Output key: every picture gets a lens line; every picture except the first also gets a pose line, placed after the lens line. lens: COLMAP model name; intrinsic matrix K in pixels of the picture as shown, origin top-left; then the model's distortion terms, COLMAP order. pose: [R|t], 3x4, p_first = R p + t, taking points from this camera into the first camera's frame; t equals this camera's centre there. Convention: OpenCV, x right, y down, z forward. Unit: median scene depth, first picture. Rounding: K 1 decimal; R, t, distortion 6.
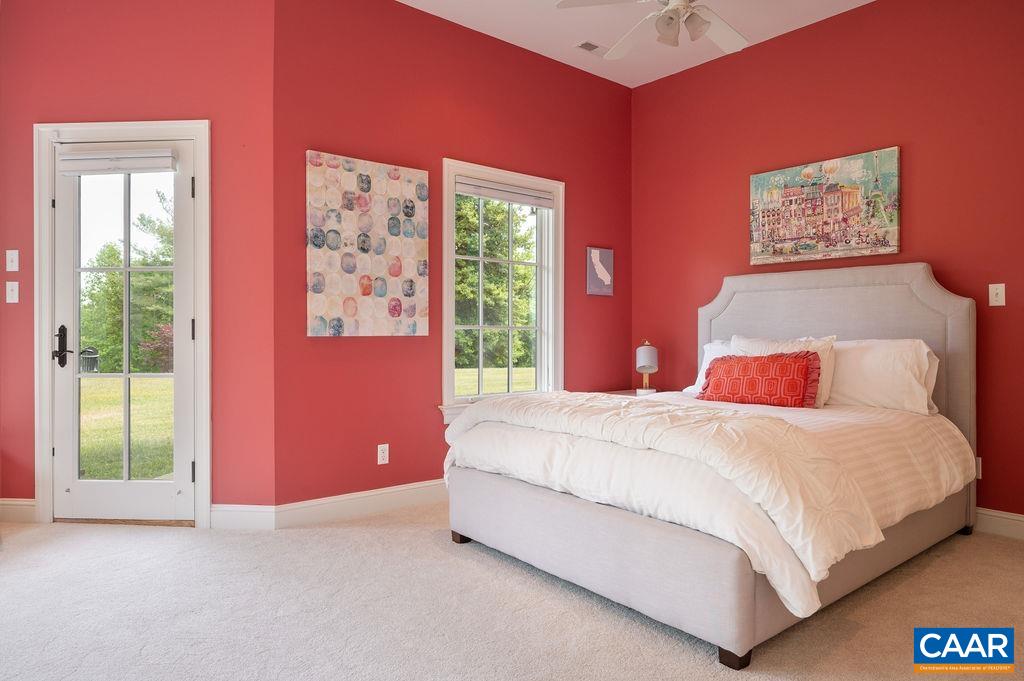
lens RADIAL K [[651.9, 0, 515.0], [0, 651.9, 335.5], [0, 0, 1]] dist [0.018498, -0.002646]
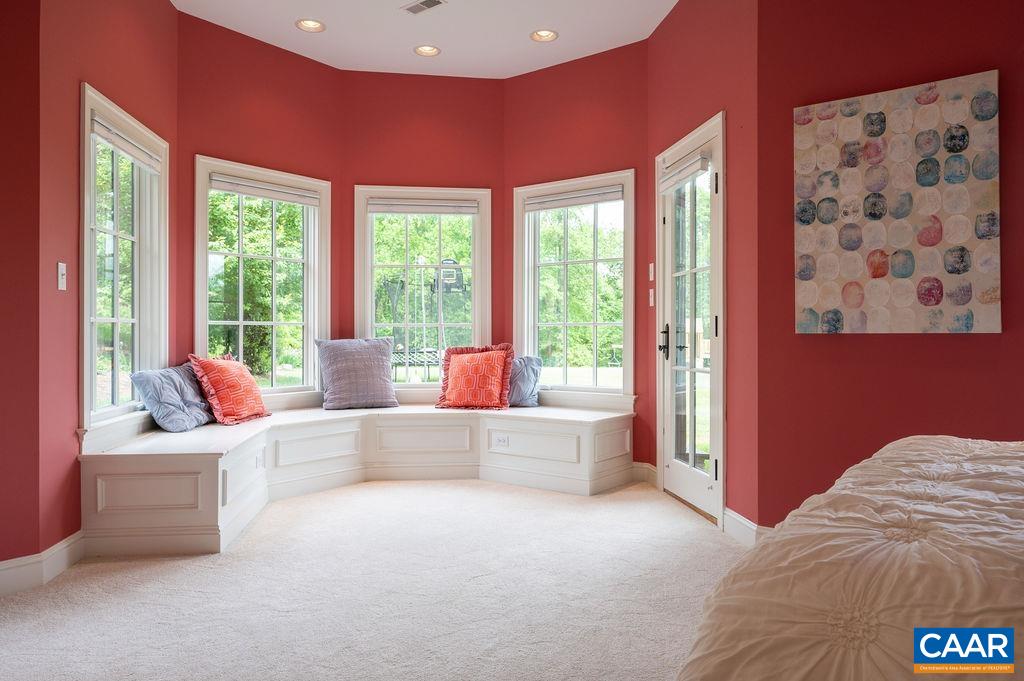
lens RADIAL K [[717.5, 0, 514.1], [0, 717.5, 336.7], [0, 0, 1]] dist [0.007919, -0.000964]
pose [[0.234357, 0.004511, -0.972140, 0.460810], [-0.003959, 0.999985, 0.003686, 0.003582], [0.972143, 0.002985, 0.234372, 0.418205]]
